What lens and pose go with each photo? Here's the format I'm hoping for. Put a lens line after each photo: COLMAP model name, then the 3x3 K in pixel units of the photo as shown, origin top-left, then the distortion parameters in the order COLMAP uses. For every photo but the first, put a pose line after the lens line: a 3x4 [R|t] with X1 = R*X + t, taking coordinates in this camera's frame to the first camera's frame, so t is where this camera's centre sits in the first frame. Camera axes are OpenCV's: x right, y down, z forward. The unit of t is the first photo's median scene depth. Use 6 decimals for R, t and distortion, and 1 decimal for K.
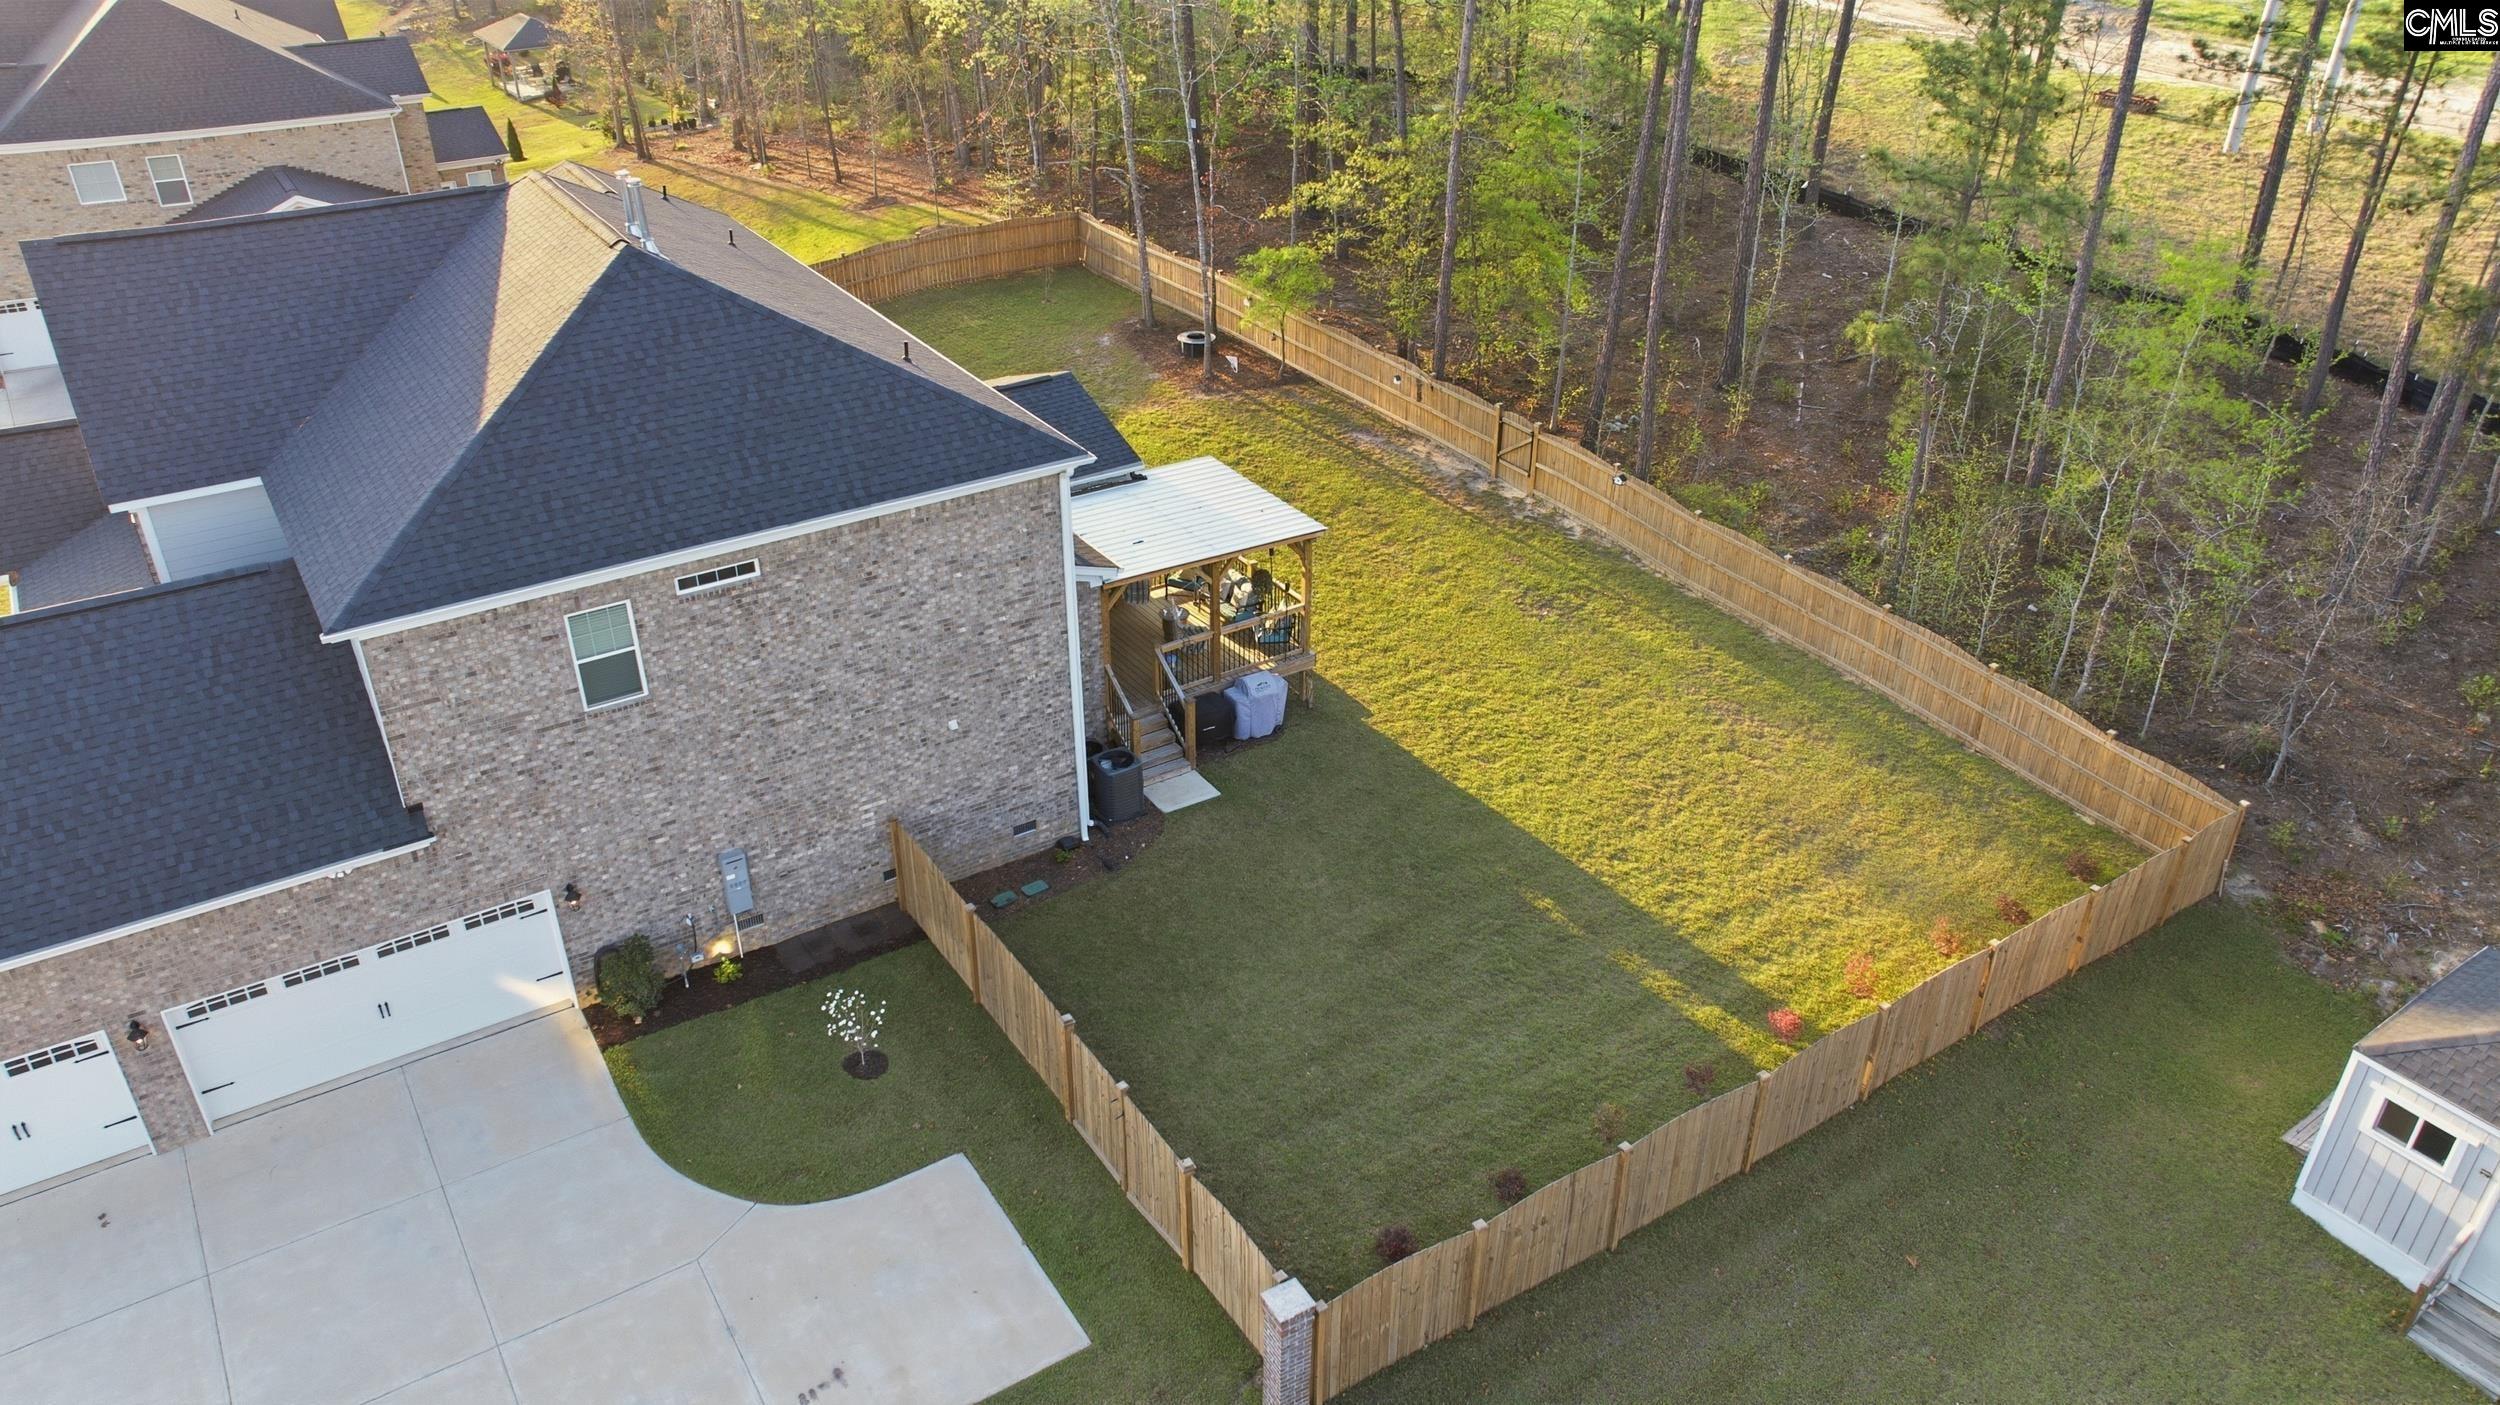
lens RADIAL K [[1736.0, 0, 1260.4], [0, 1736.0, 702.4], [0, 0, 1]] dist [-0.012976, -0.000001]
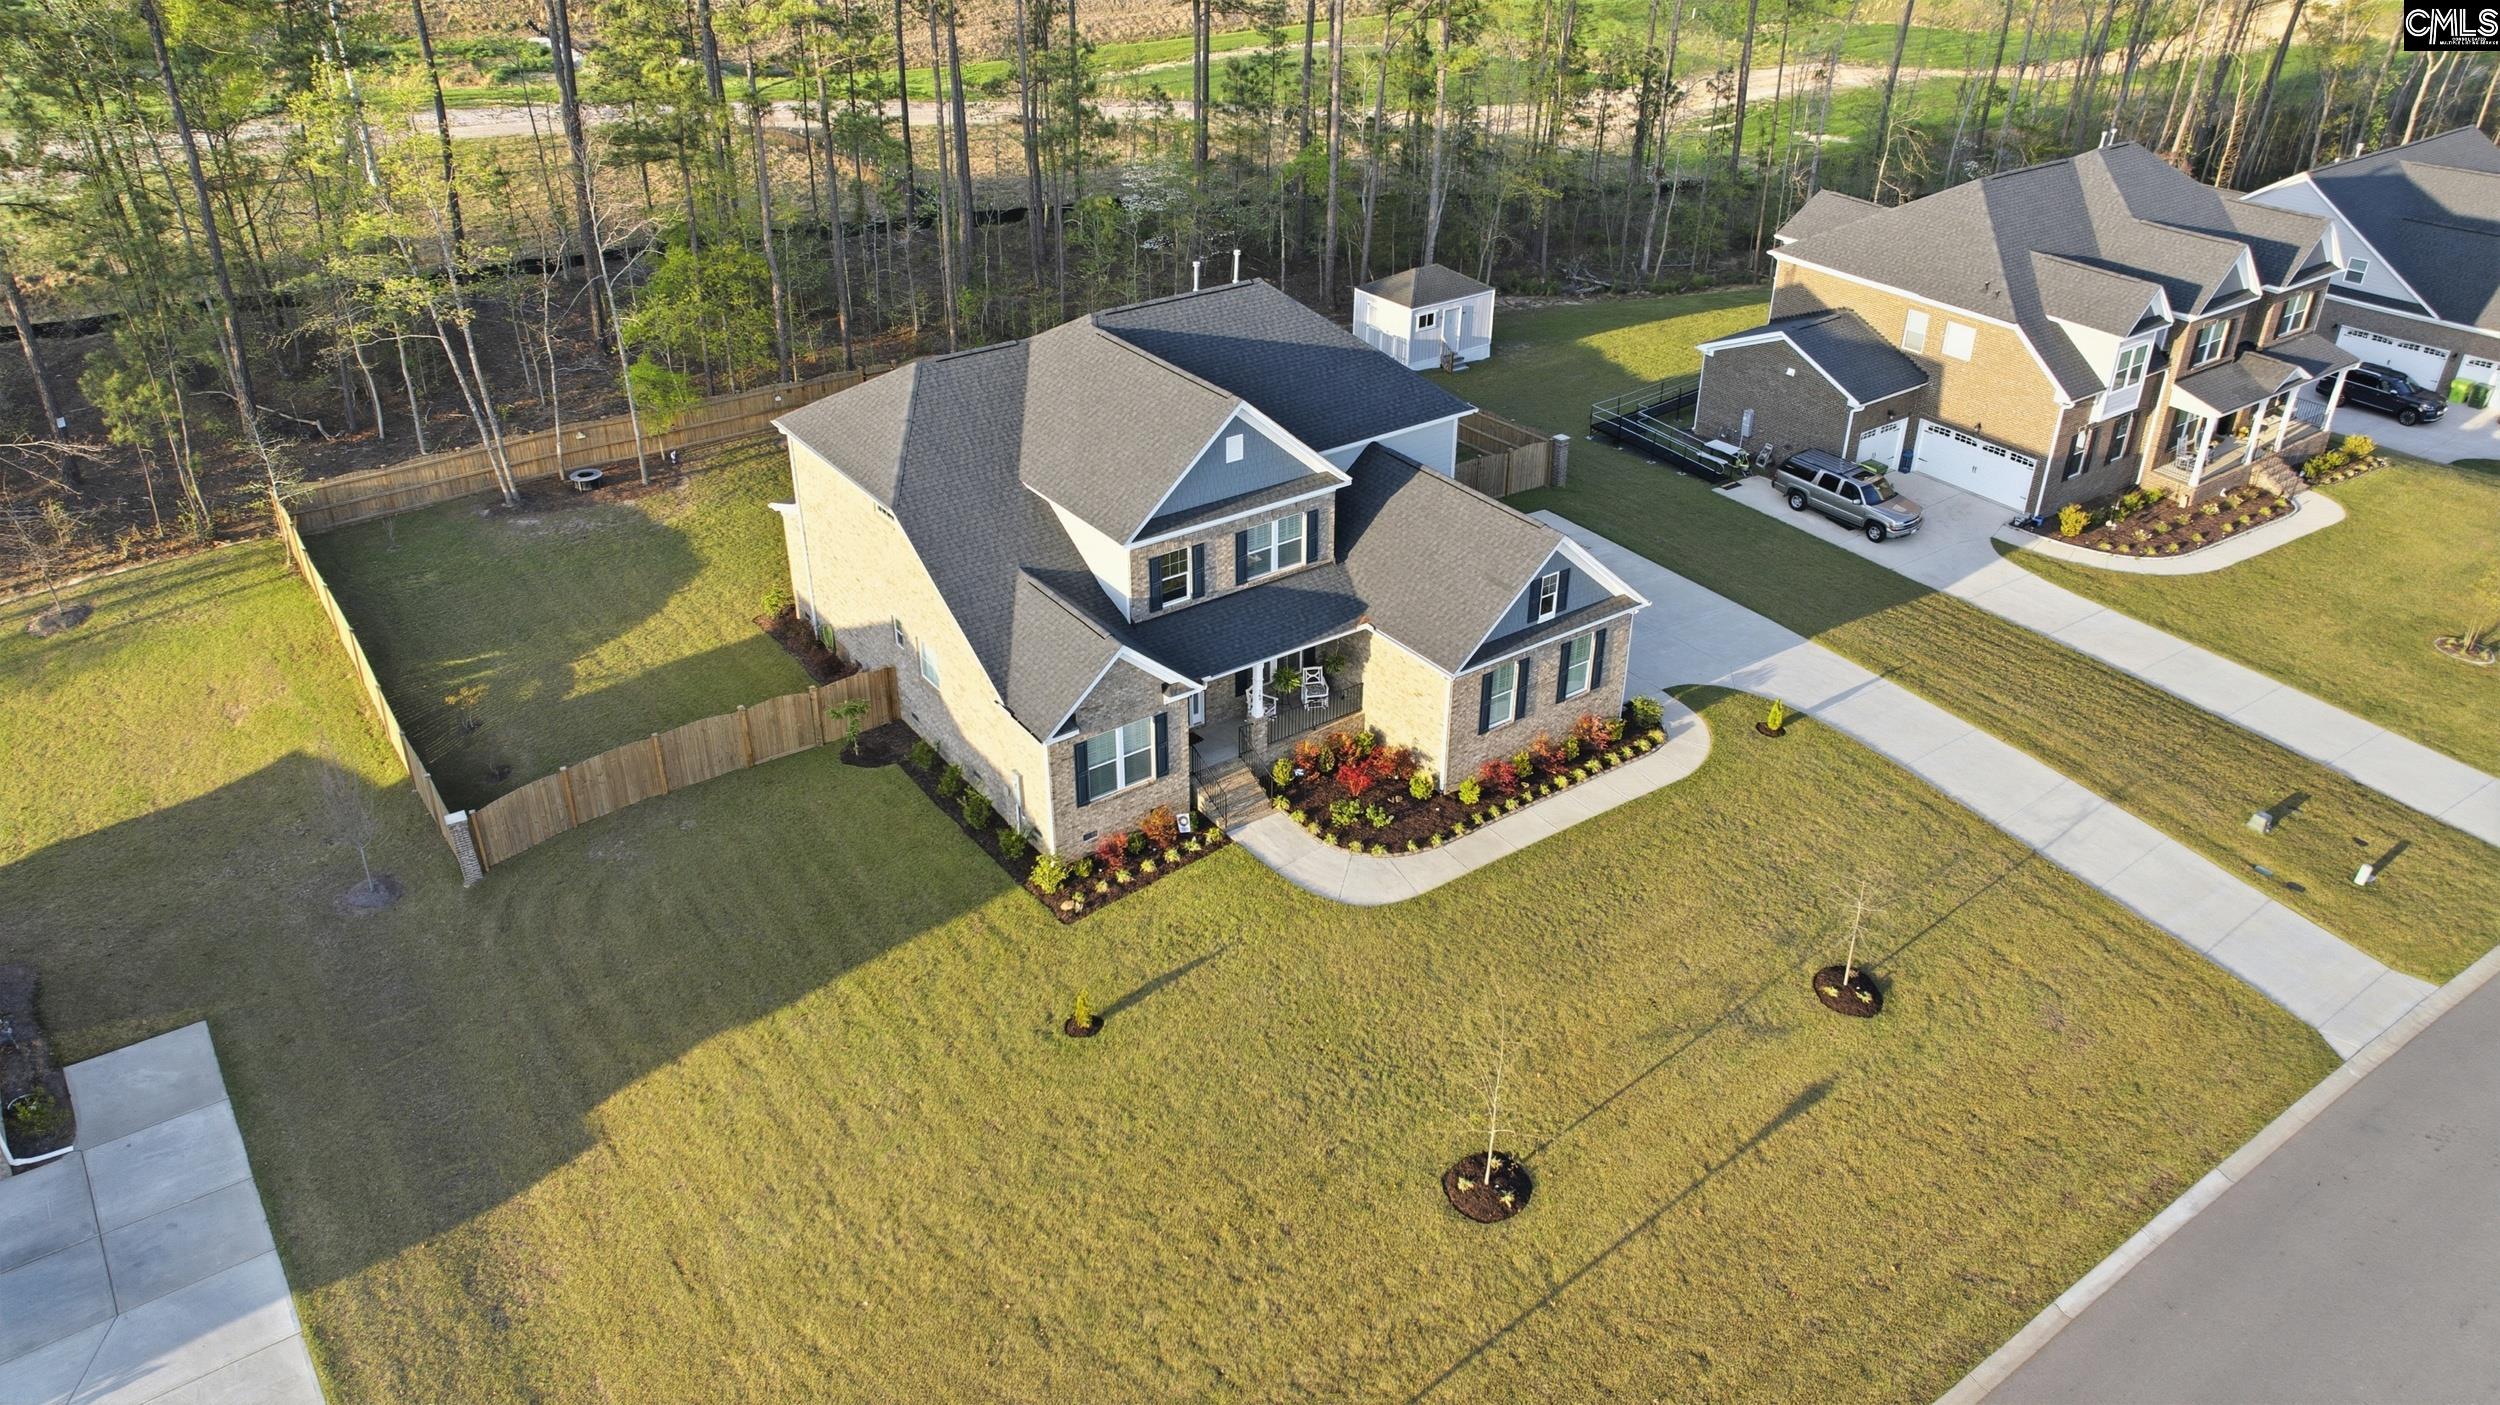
lens RADIAL K [[1761.1, 0, 1249.7], [0, 1761.1, 684.1], [0, 0, 1]] dist [-0.017721, 0.000637]
pose [[-0.037451, -0.497826, 0.866468, -2.355880], [0.496452, 0.743236, 0.448482, -0.832074], [-0.867256, 0.446956, 0.219312, 0.771459]]
